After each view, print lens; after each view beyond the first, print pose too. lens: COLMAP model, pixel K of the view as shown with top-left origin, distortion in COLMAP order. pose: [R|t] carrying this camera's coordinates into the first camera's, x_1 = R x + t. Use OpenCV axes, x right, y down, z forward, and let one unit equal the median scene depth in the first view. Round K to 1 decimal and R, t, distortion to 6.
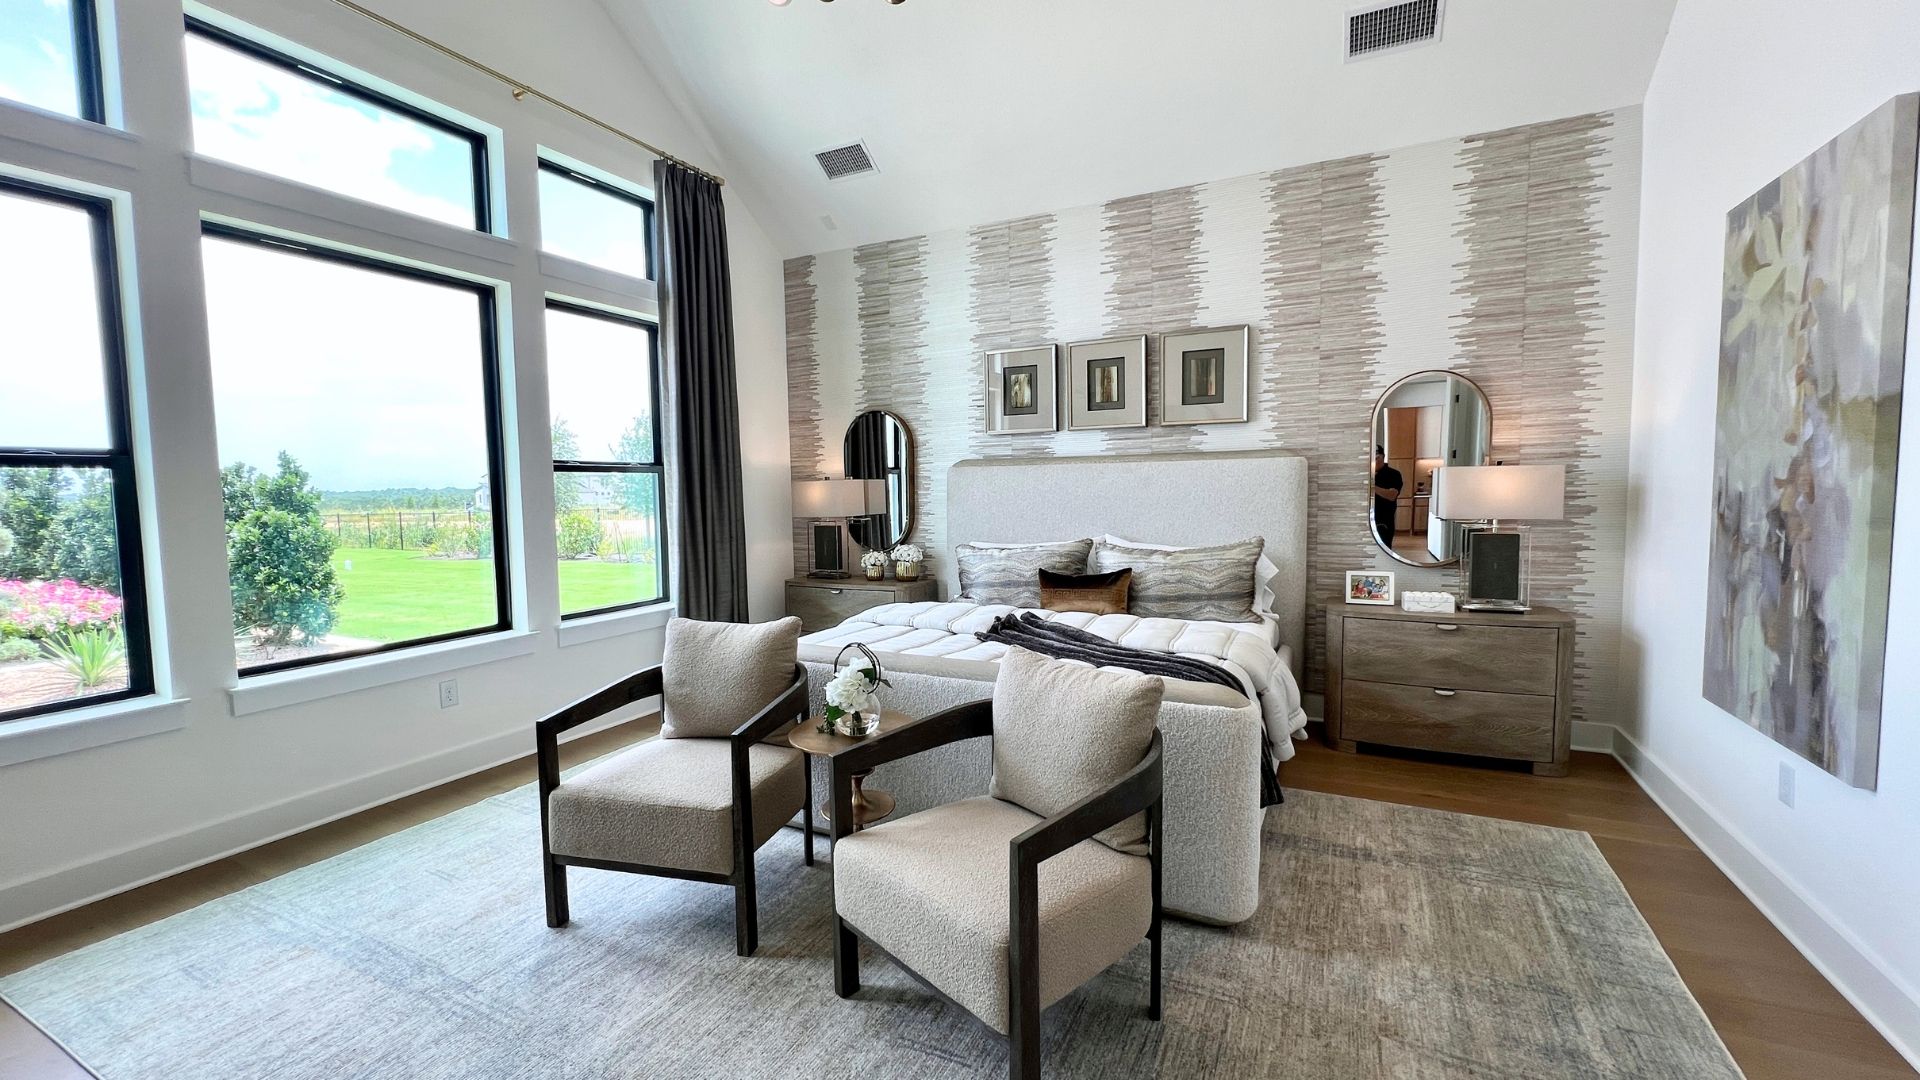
lens RADIAL K [[773.5, 0, 959.7], [0, 773.5, 542.9], [0, 0, 1]] dist [-0.003727, -0.000410]
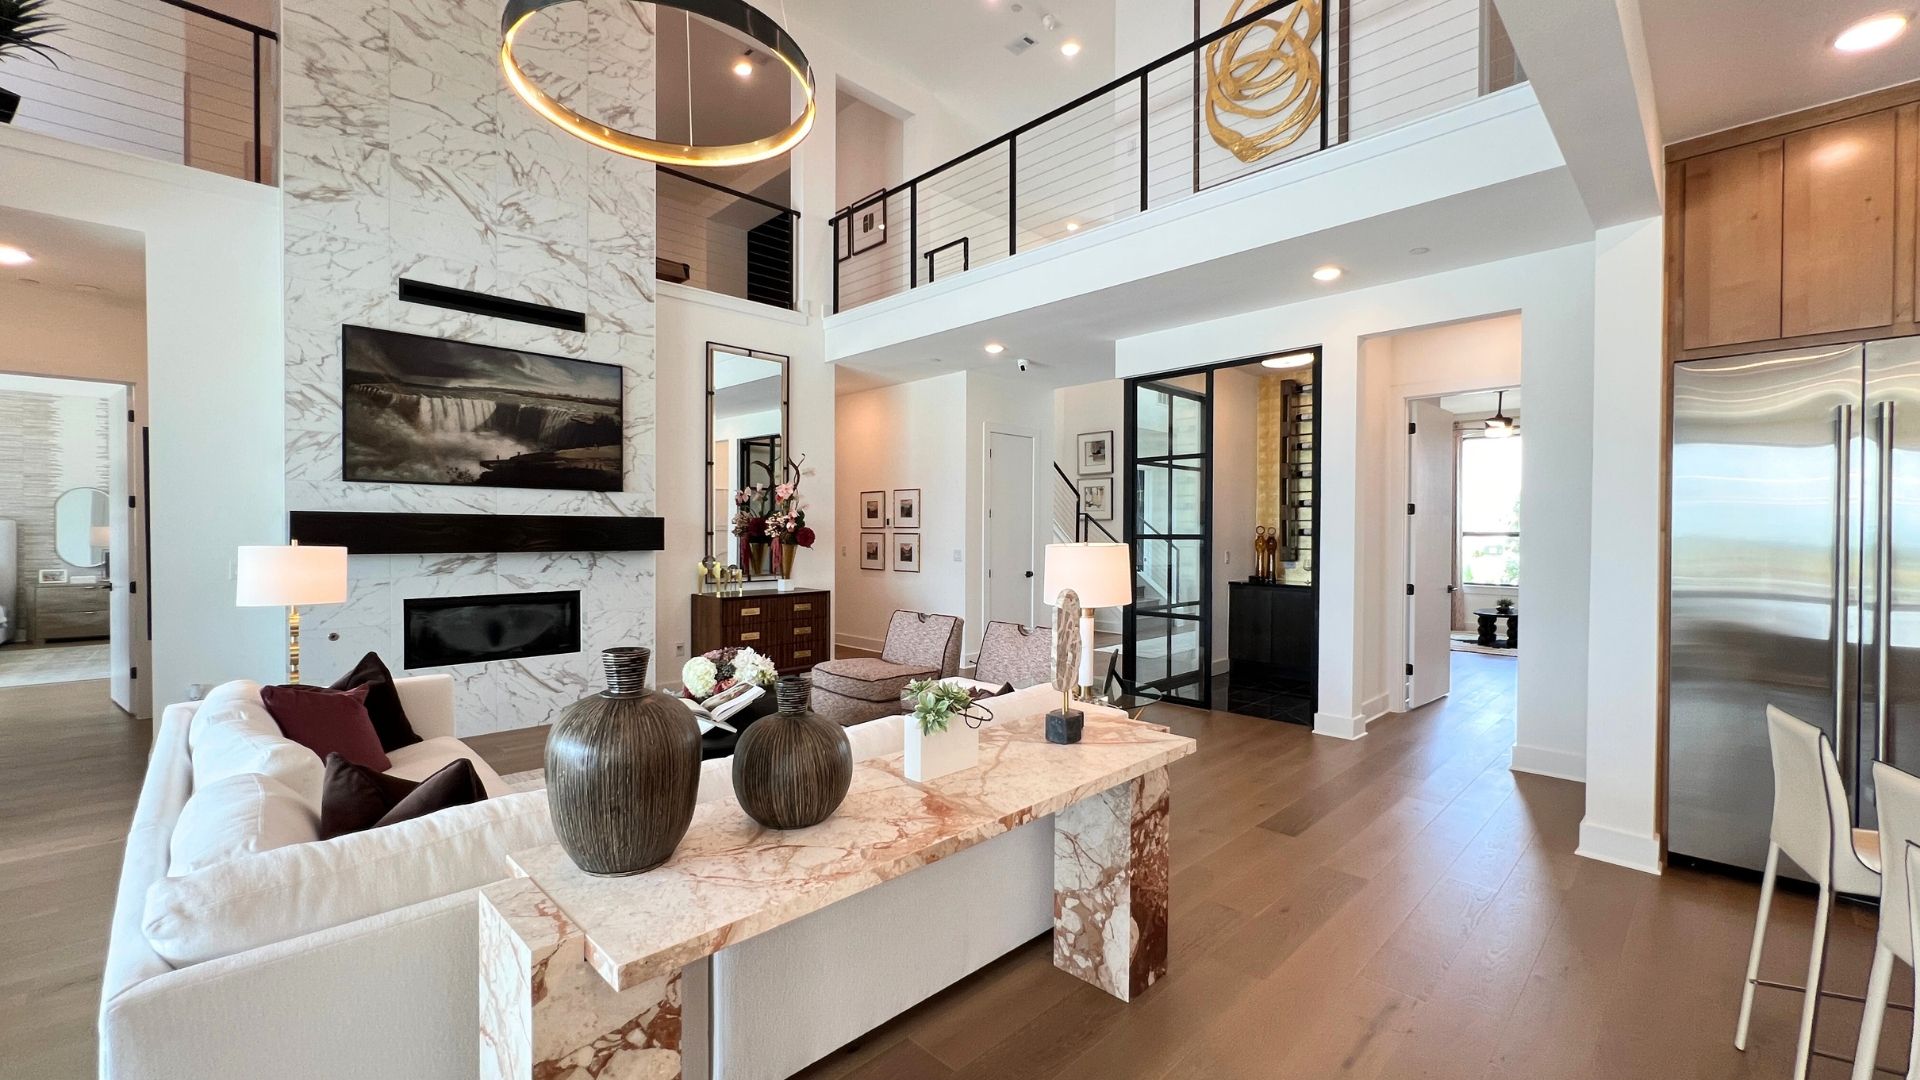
lens RADIAL K [[773.5, 0, 962.6], [0, 773.5, 540.3], [0, 0, 1]] dist [-0.003727, -0.000410]
pose [[0.312286, 0.005720, 0.949971, -0.823382], [0.058478, 0.997970, -0.025232, 0.165043], [-0.948187, 0.063432, 0.311317, -2.334747]]
